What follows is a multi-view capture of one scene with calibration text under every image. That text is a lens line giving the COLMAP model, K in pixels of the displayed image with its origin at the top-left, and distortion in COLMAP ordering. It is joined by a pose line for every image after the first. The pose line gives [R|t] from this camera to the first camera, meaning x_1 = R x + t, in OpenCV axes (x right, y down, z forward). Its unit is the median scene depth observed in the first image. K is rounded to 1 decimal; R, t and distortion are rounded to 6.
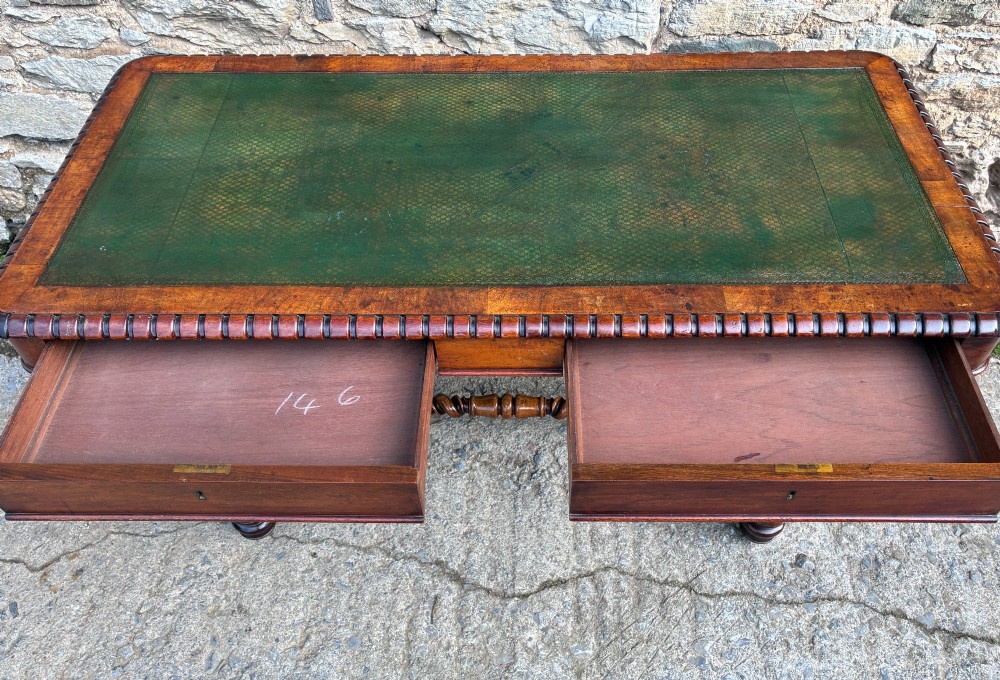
lens RADIAL K [[802.0, 0, 515.0], [0, 802.0, 387.0], [0, 0, 1]] dist [0.047944, -0.060350]
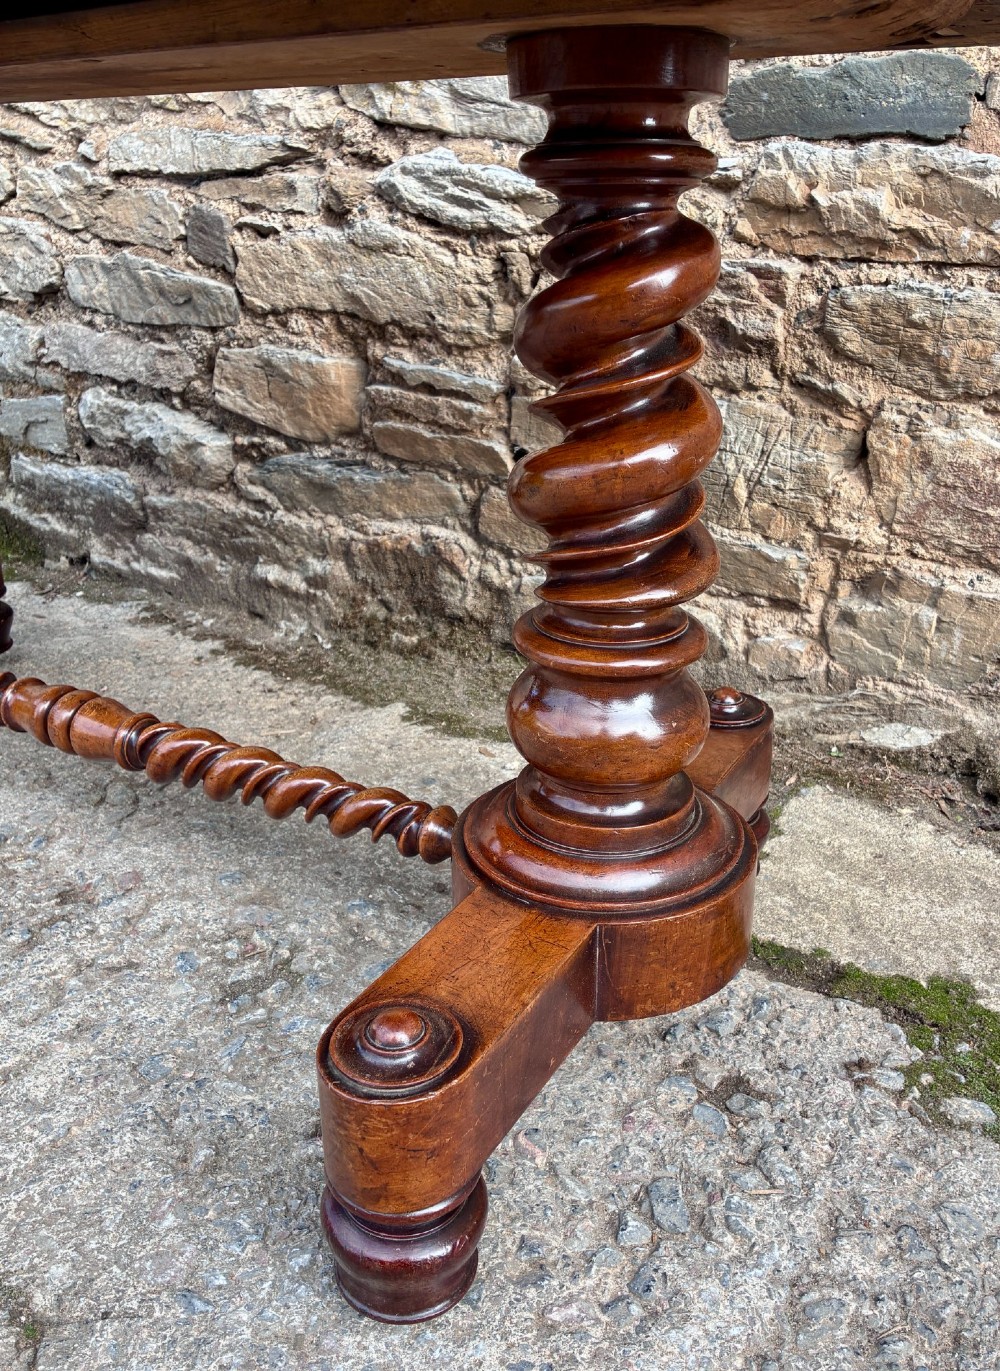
lens RADIAL K [[1183.9, 0, 535.2], [0, 1183.9, 697.4], [0, 0, 1]] dist [0.028970, -0.005380]
pose [[0.860435, 0.209467, -0.464516, 0.489293], [-0.405121, 0.834146, -0.374270, 0.153738], [0.309076, 0.510220, 0.802588, 0.627454]]
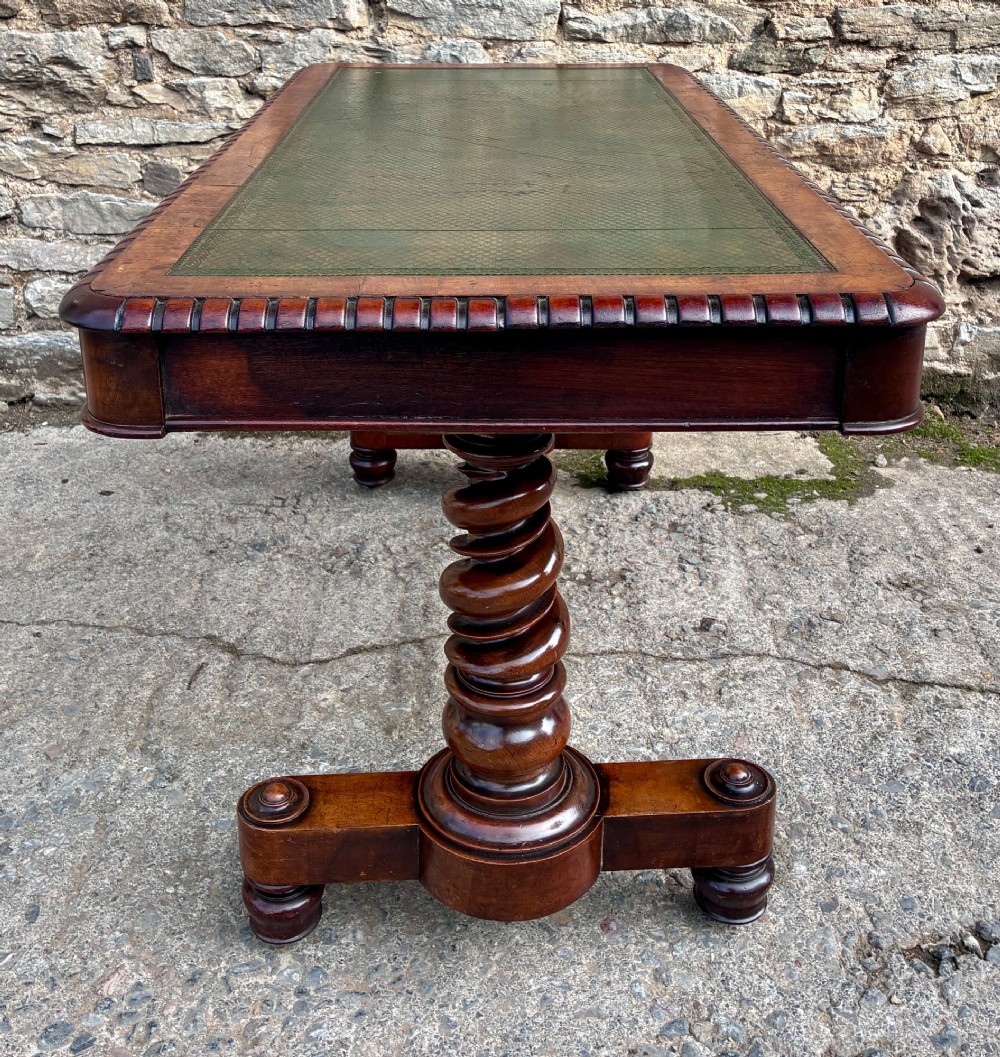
lens RADIAL K [[1257.9, 0, 492.6], [0, 1257.9, 312.9], [0, 0, 1]] dist [0.023076, 0.000000]
pose [[0.999569, -0.013749, 0.025948, 0.135742], [0.025571, 0.841968, -0.538921, 0.598892], [-0.014438, 0.539352, 0.841957, -0.114798]]
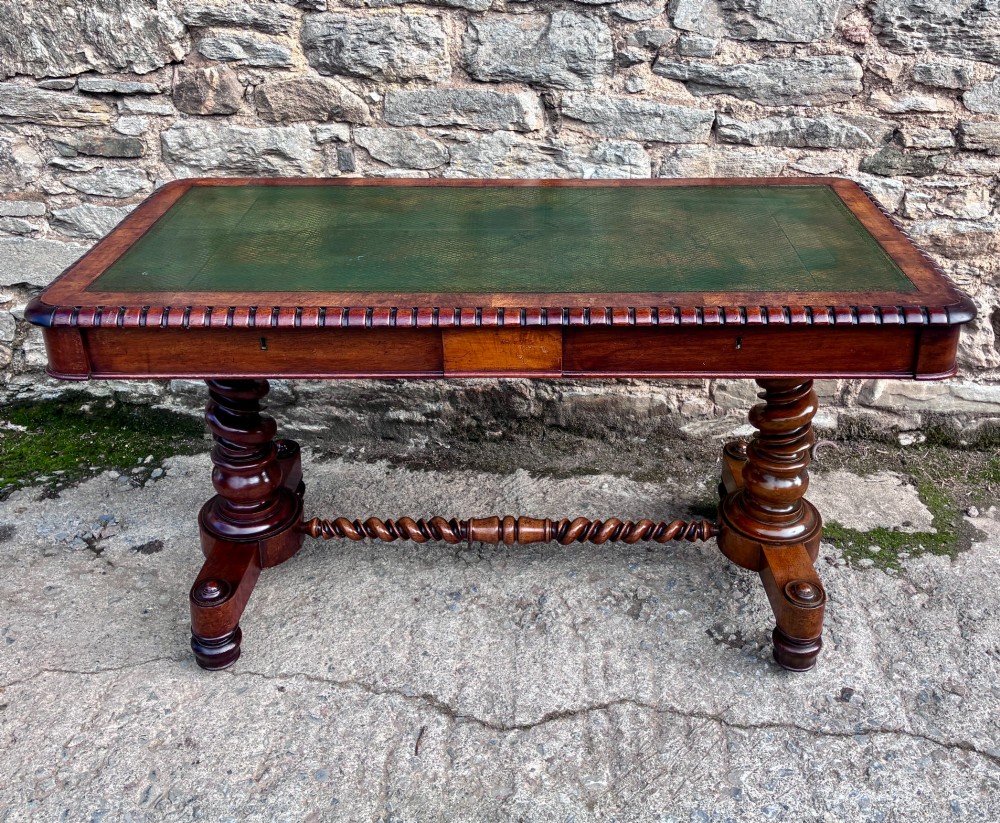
lens RADIAL K [[1036.4, 0, 539.9], [0, 1036.4, 318.5], [0, 0, 1]] dist [0.027426, 0.000000]
pose [[0.999886, 0.005833, 0.013937, 0.008186], [0.001067, 0.892908, -0.450239, 0.363642], [-0.015071, 0.450202, 0.892799, -0.173557]]
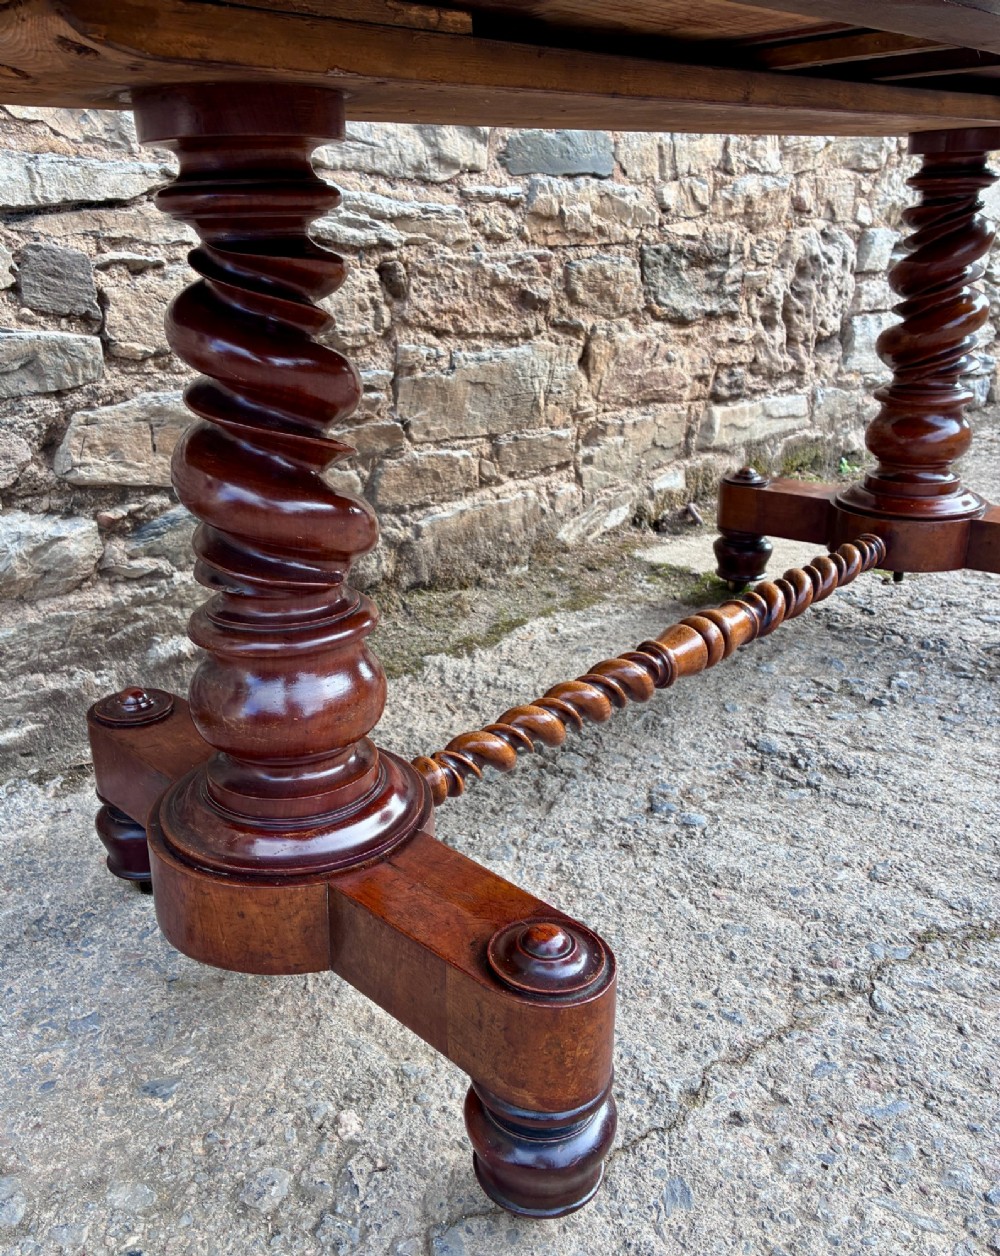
lens RADIAL K [[1058.8, 0, 478.2], [0, 1058.8, 612.1], [0, 0, 1]] dist [0.032387, -0.037101]
pose [[0.681957, -0.273355, 0.678389, -0.555551], [0.590079, 0.753656, -0.289499, 0.123660], [-0.432136, 0.597728, 0.675262, 0.662422]]
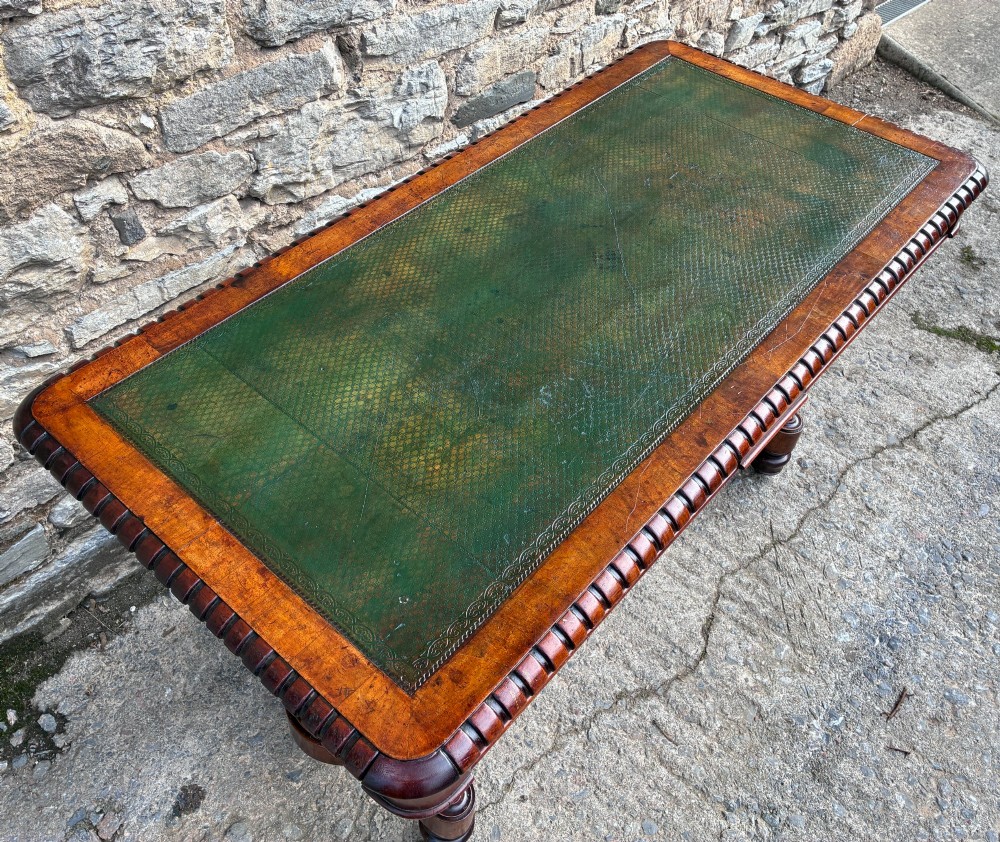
lens RADIAL K [[854.3, 0, 489.9], [0, 854.3, 414.8], [0, 0, 1]] dist [0.033392, -0.029264]
pose [[0.653627, -0.540288, 0.529963, -0.534050], [0.563170, 0.815020, 0.136316, -0.251919], [-0.505580, 0.209359, 0.836993, 0.210699]]
